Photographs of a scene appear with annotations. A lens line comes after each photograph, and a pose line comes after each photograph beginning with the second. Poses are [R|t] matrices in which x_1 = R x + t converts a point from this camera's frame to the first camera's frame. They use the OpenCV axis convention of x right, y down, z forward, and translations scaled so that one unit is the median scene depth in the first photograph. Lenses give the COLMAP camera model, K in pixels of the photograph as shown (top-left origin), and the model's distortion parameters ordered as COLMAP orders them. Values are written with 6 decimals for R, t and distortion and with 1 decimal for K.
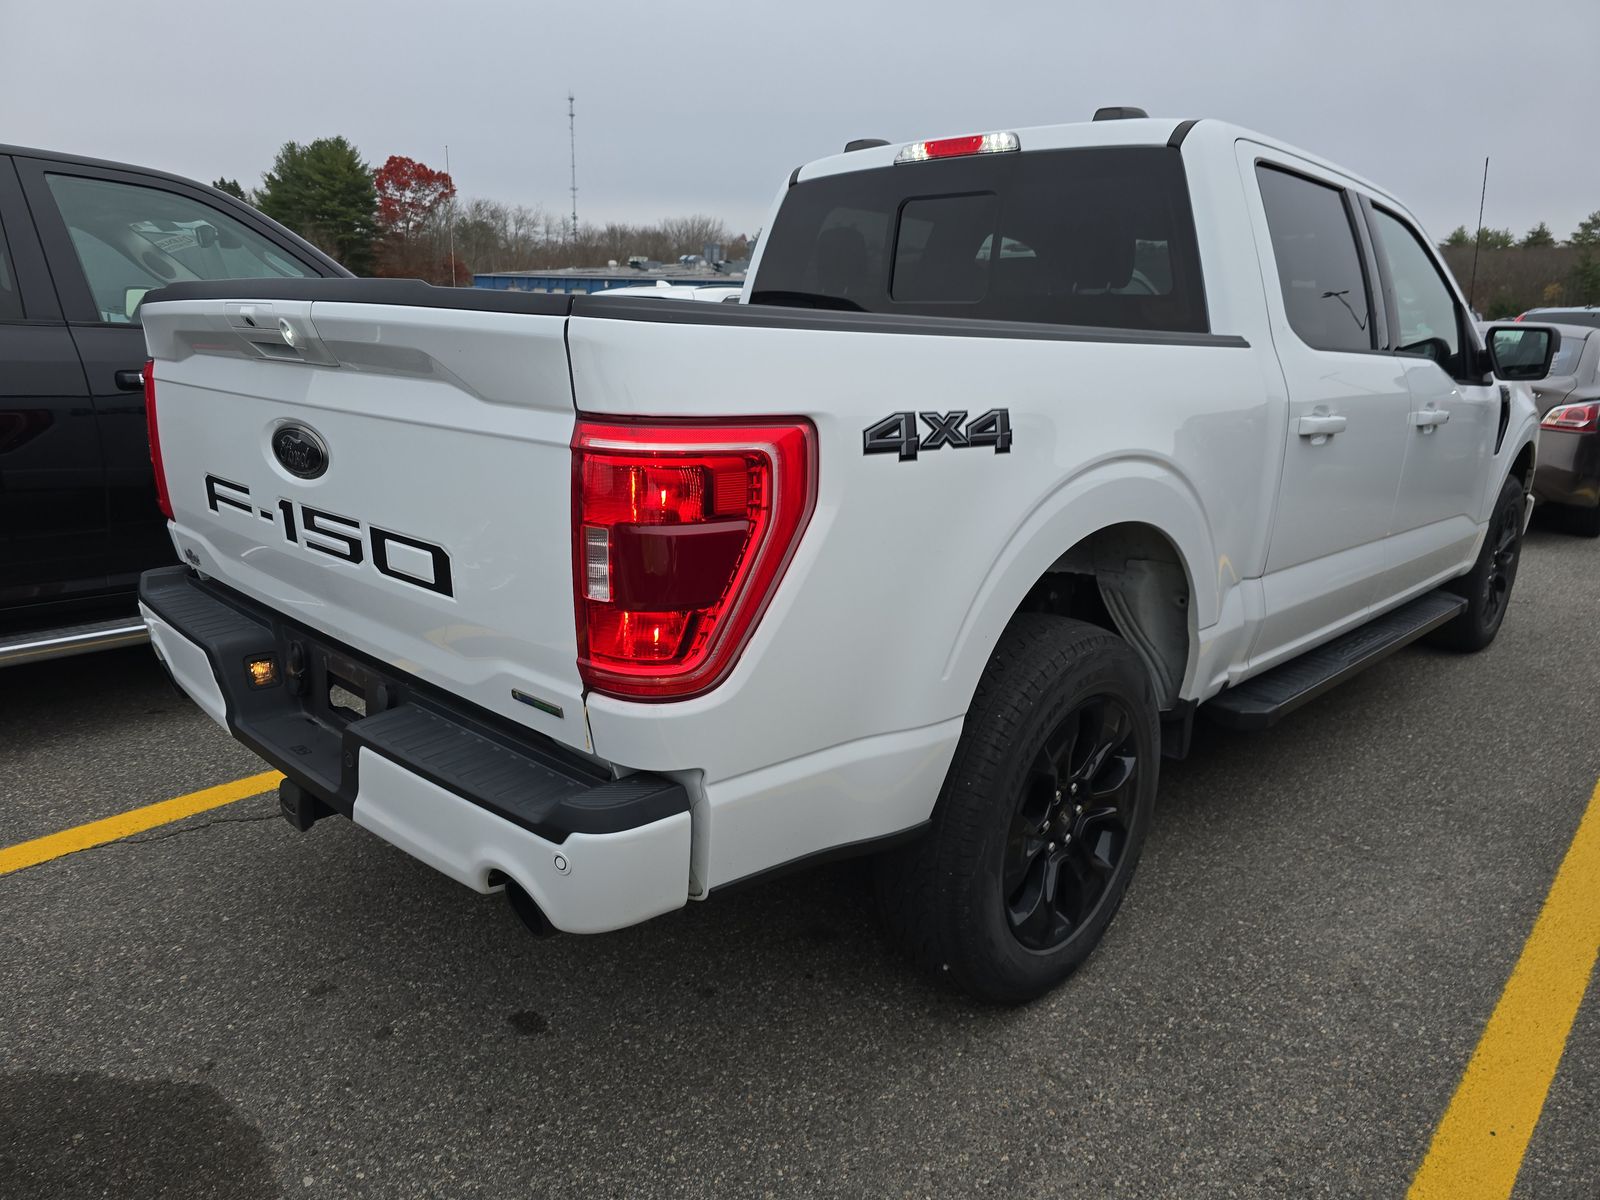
lens RADIAL K [[1072.0, 0, 795.9], [0, 1072.0, 598.4], [0, 0, 1]] dist [0.065776, -0.061396]
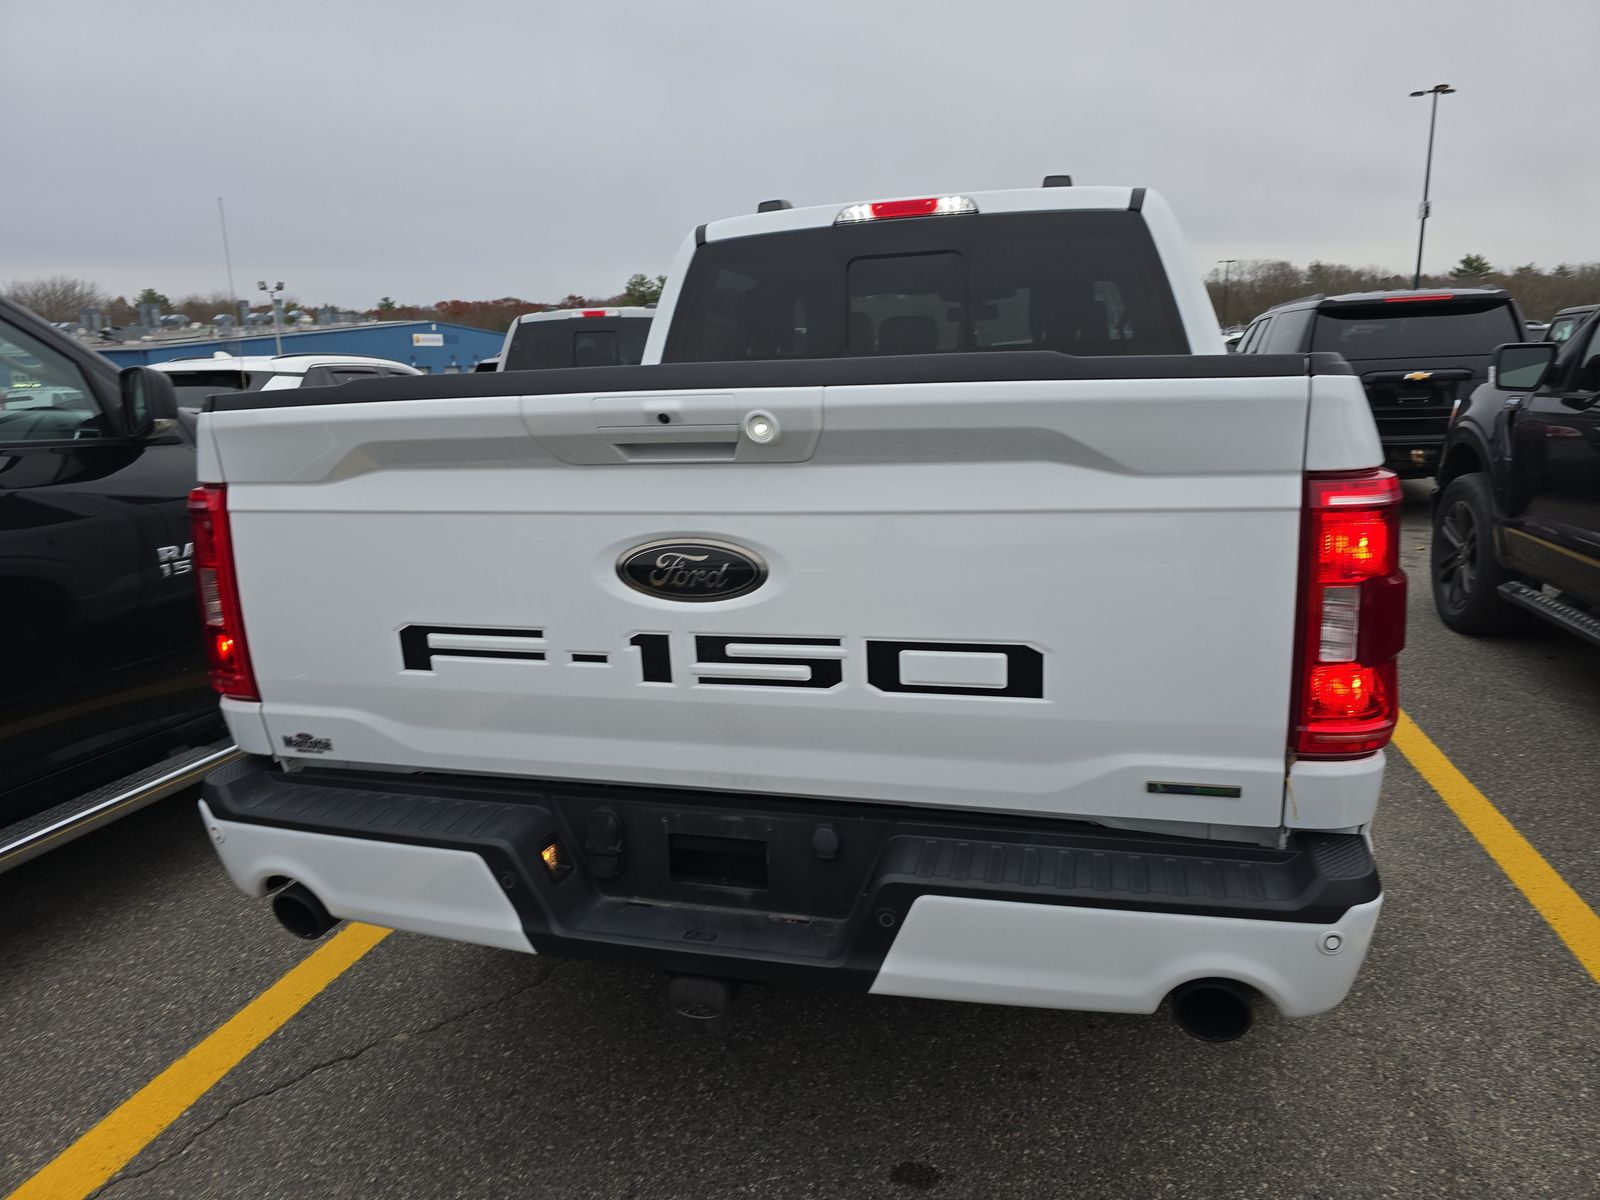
lens RADIAL K [[1072.0, 0, 795.9], [0, 1072.0, 598.4], [0, 0, 1]] dist [0.065776, -0.061396]
pose [[0.880972, -0.151239, 0.448346, -0.538655], [0.172457, 0.984995, -0.006603, -0.068116], [-0.440620, 0.083137, 0.893836, 0.171921]]
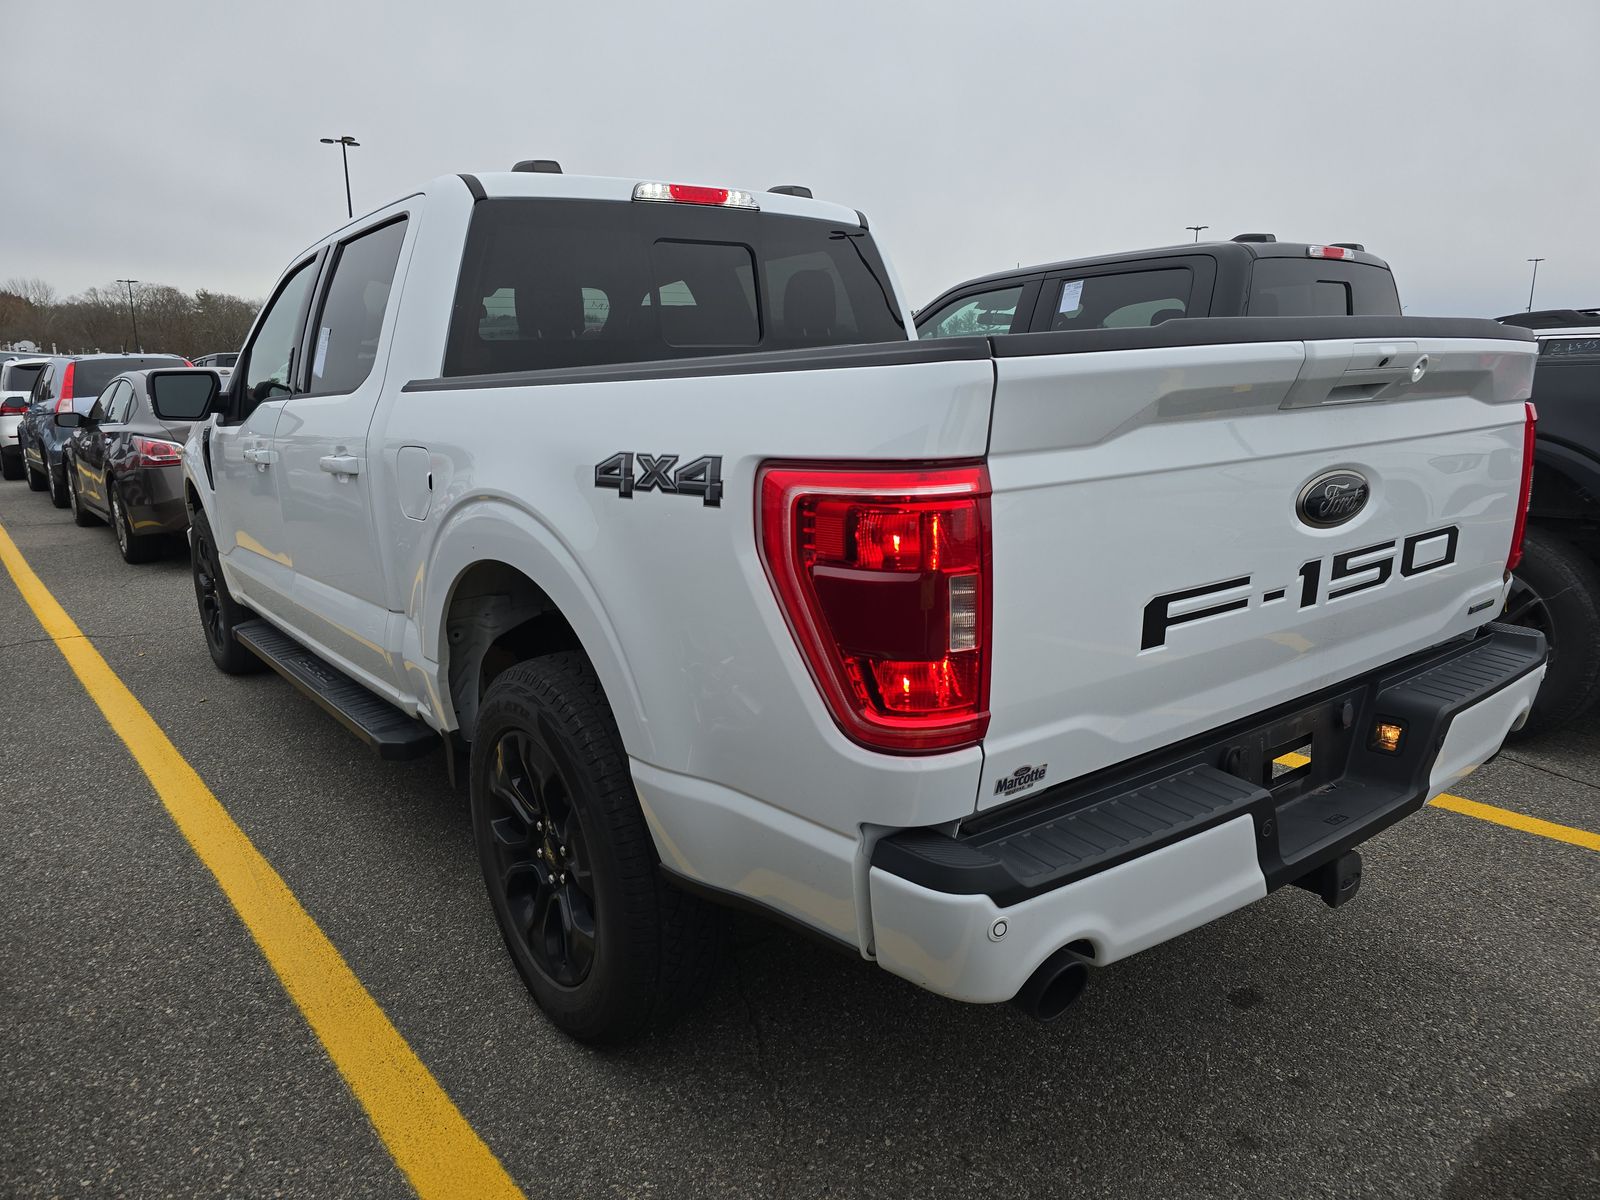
lens RADIAL K [[1062.7, 0, 804.8], [0, 1062.7, 597.6], [0, 0, 1]] dist [0.063196, -0.050973]
pose [[0.158061, -0.234284, 0.959233, -1.030009], [0.273519, 0.943820, 0.185449, -0.252031], [-0.948791, 0.233056, 0.213263, 0.896492]]
